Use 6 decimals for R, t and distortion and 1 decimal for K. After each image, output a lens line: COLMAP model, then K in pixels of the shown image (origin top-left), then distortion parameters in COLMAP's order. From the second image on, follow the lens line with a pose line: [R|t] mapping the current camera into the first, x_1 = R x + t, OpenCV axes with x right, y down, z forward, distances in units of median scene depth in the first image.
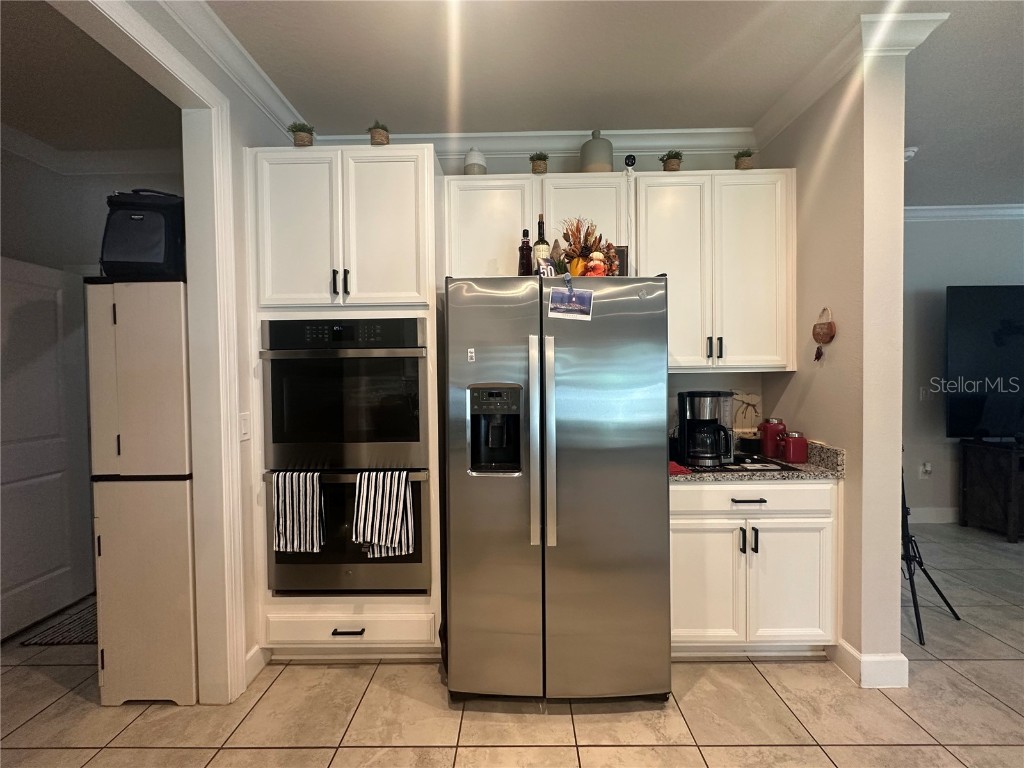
lens RADIAL K [[410.1, 0, 512.6], [0, 410.1, 383.9], [0, 0, 1]] dist [-0.002469, -0.000062]
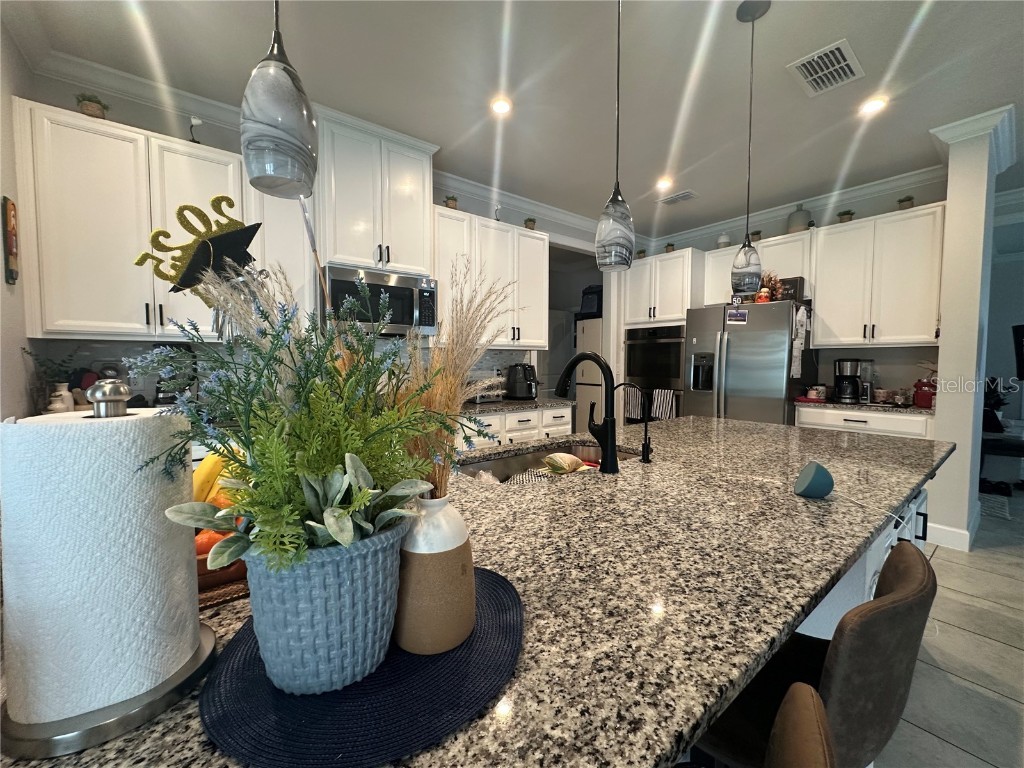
lens RADIAL K [[410.1, 0, 517.0], [0, 410.1, 387.1], [0, 0, 1]] dist [-0.002469, -0.000062]
pose [[0.635658, 0.060712, -0.769580, 0.984461], [-0.021729, 0.997915, 0.060777, 0.068718], [0.771665, -0.021911, 0.635651, -1.201765]]
